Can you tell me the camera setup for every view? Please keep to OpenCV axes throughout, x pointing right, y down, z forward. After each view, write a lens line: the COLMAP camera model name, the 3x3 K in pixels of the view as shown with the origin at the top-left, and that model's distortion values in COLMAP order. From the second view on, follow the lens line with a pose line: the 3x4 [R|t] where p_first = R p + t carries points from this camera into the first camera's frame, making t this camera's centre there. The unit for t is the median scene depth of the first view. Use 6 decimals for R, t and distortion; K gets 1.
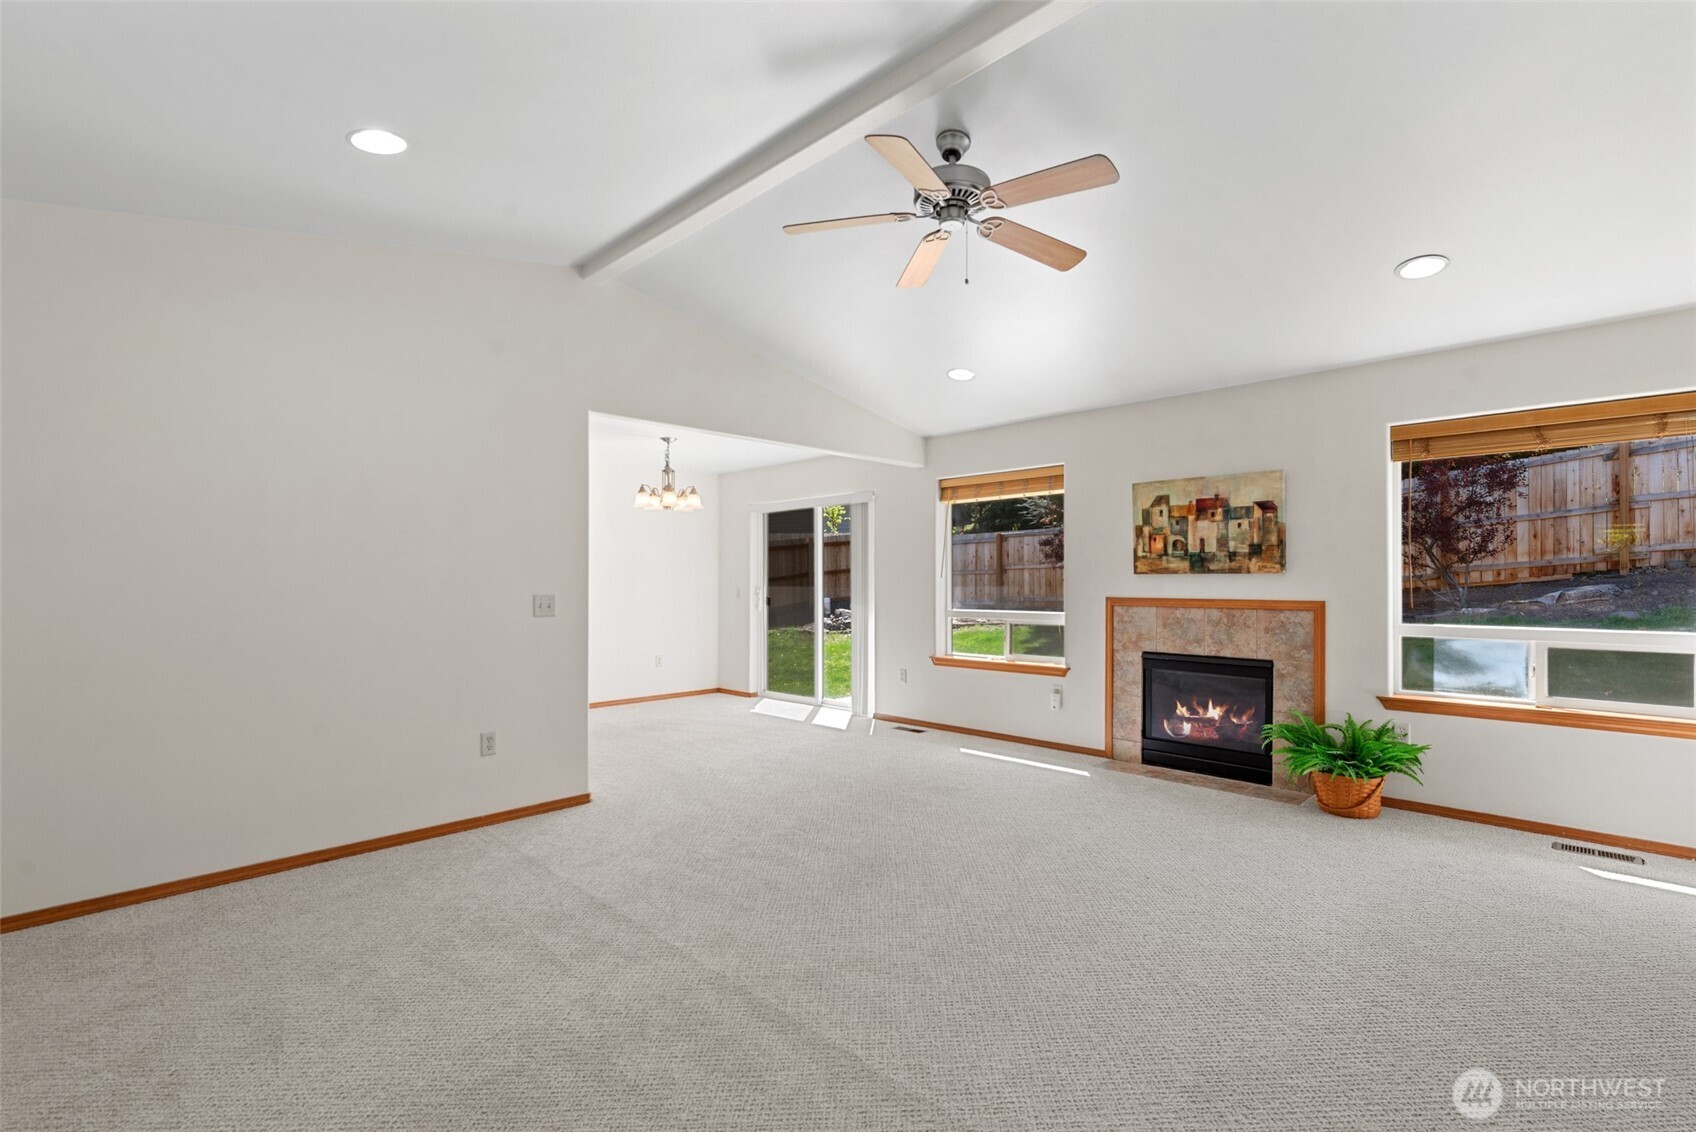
lens RADIAL K [[741.5, 0, 864.3], [0, 741.5, 574.5], [0, 0, 1]] dist [-0.008554, 0.004490]
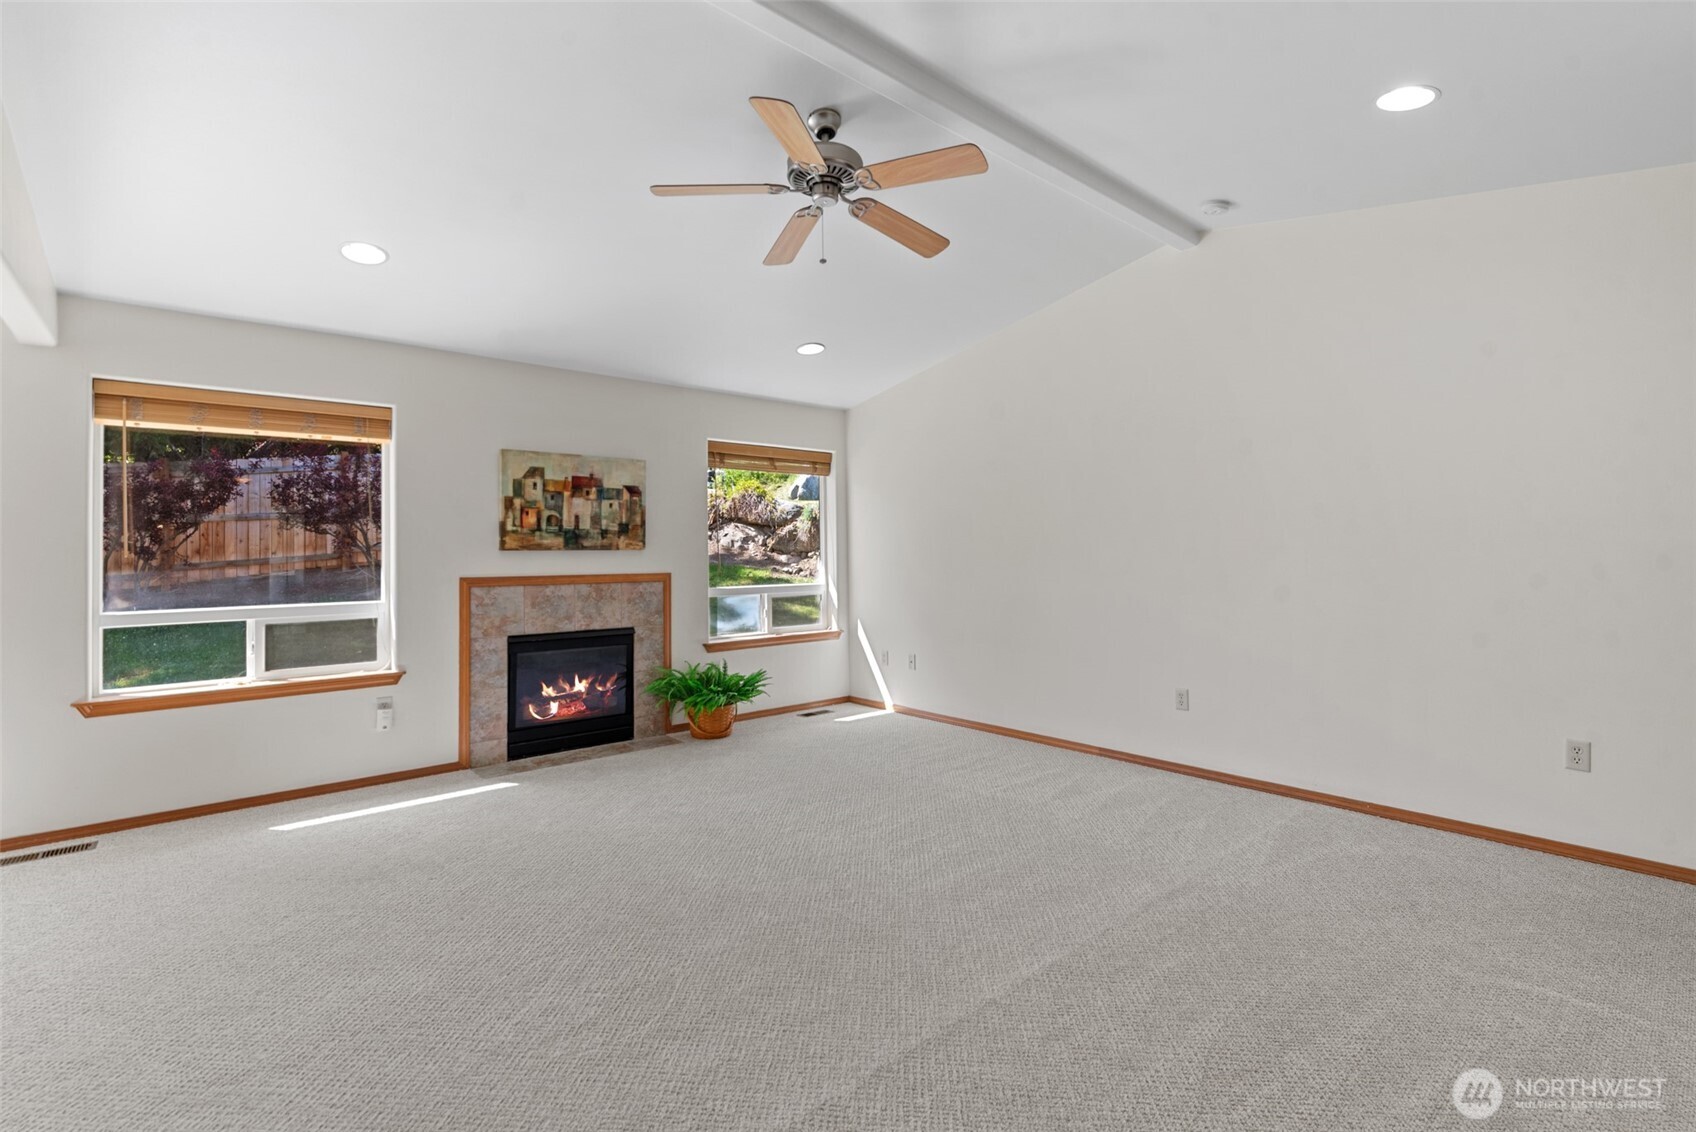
lens RADIAL K [[741.5, 0, 879.5], [0, 741.5, 538.3], [0, 0, 1]] dist [-0.008554, 0.004490]
pose [[0.086503, 0.020912, 0.996032, -0.489684], [0.002113, 0.999774, -0.021174, 0.004811], [-0.996249, 0.003936, 0.086439, 0.473390]]
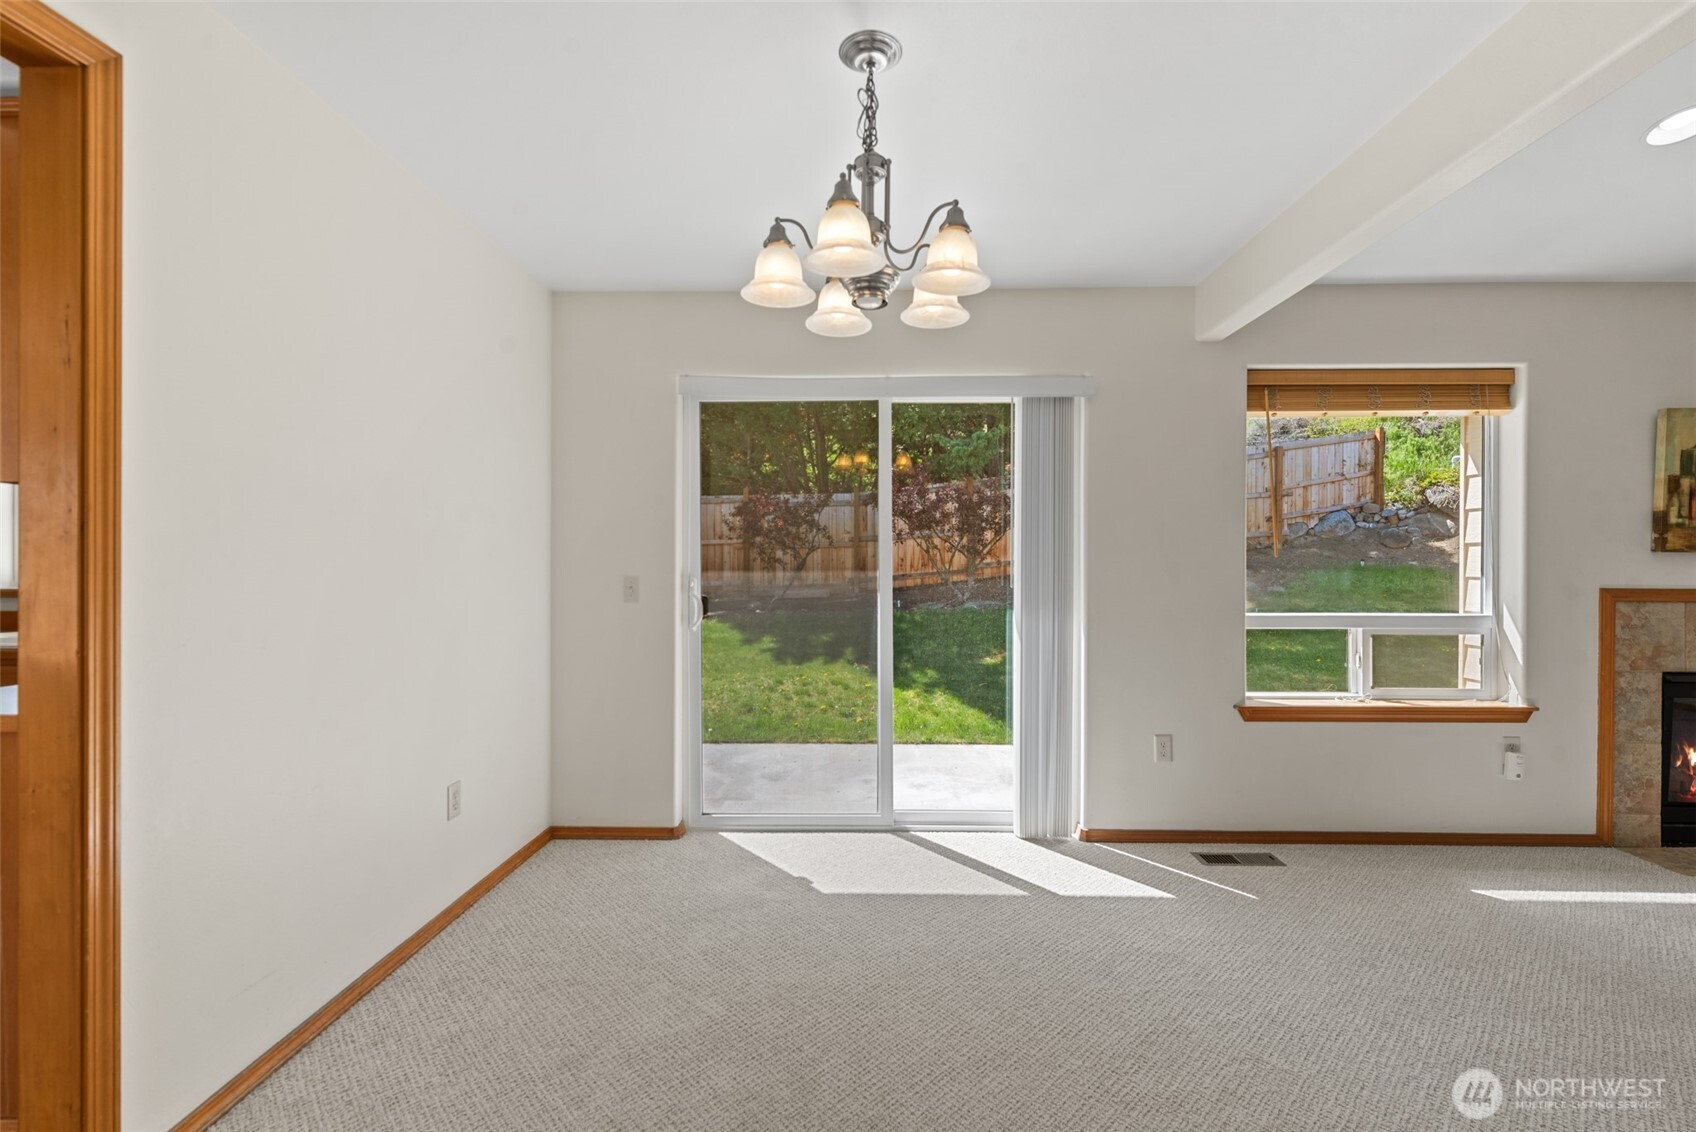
lens RADIAL K [[741.5, 0, 858.4], [0, 741.5, 568.3], [0, 0, 1]] dist [-0.008554, 0.004490]
pose [[0.739209, -0.007014, 0.673439, -0.575289], [-0.008627, 0.999765, 0.019882, 0.007048], [-0.673421, -0.020507, 0.738975, 1.004907]]
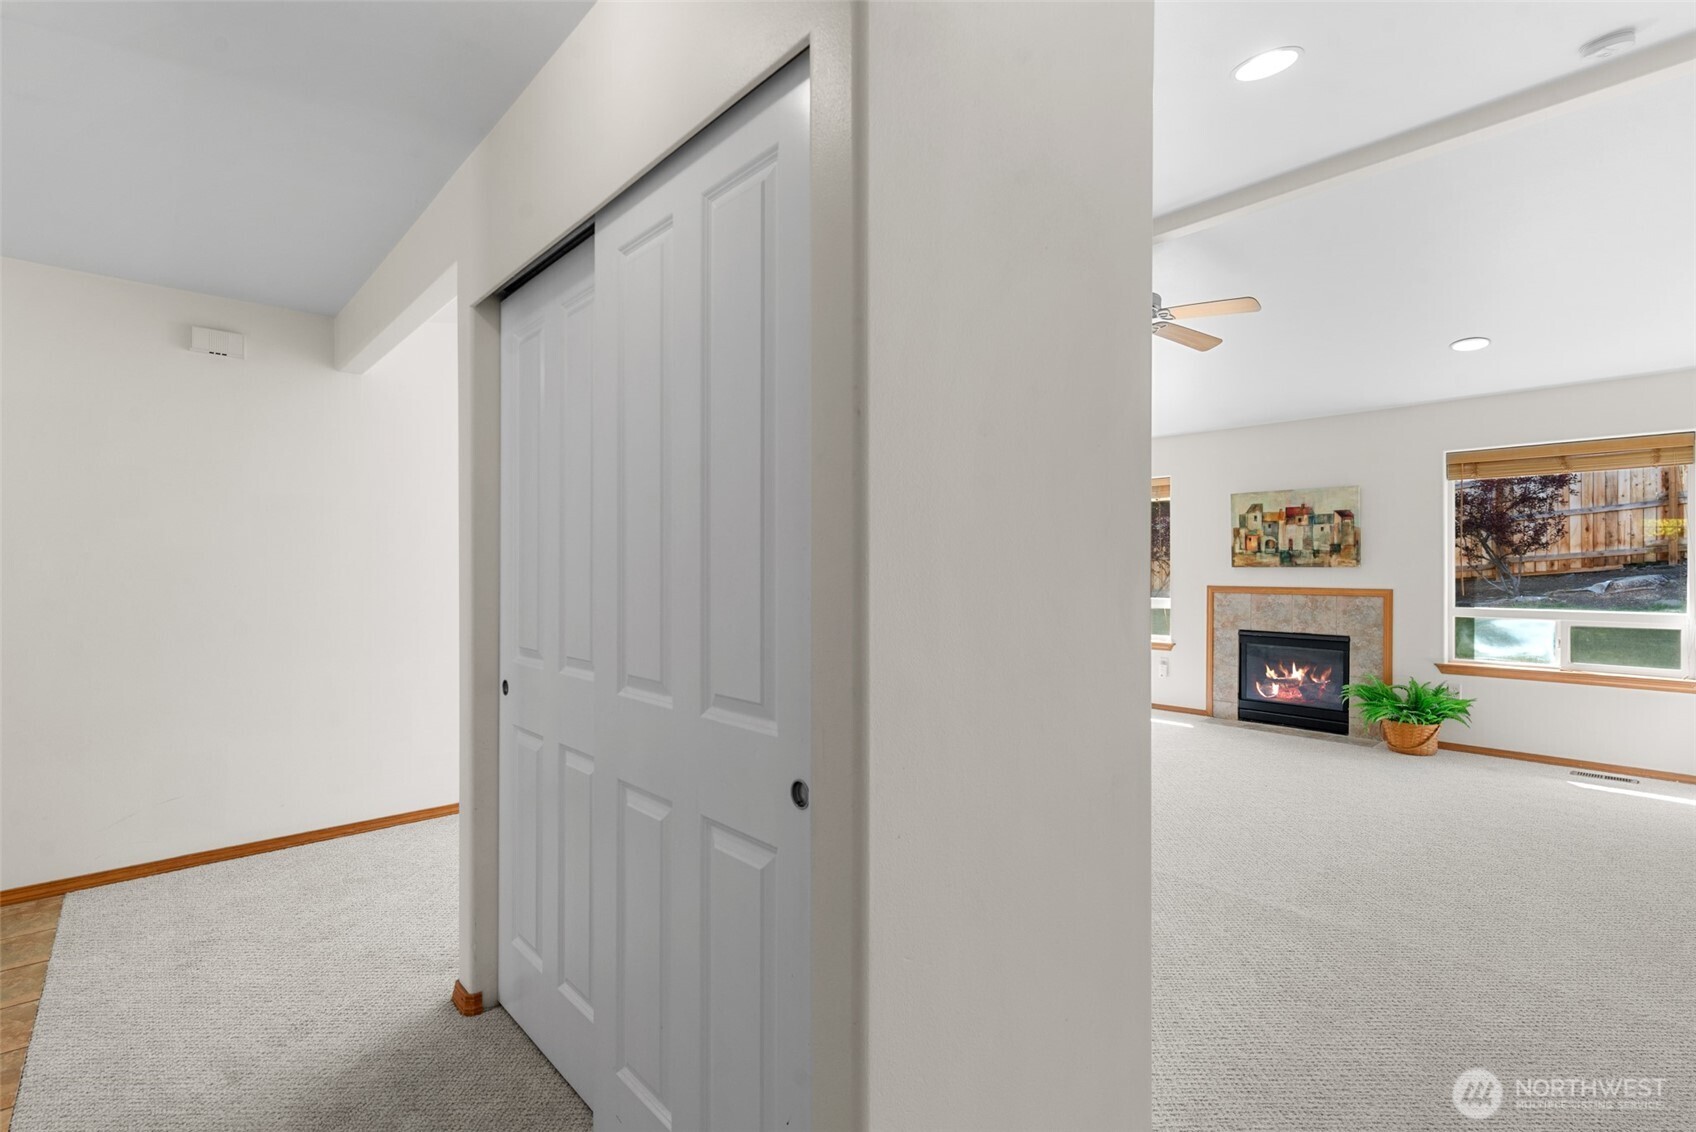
lens RADIAL K [[745.9, 0, 864.8], [0, 745.9, 565.3], [0, 0, 1]] dist [-0.007016, 0.001983]
pose [[0.998930, 0.000601, -0.046245, -0.193298], [-0.000417, 0.999992, 0.003988, -0.008273], [0.046247, -0.003964, 0.998922, -0.274426]]
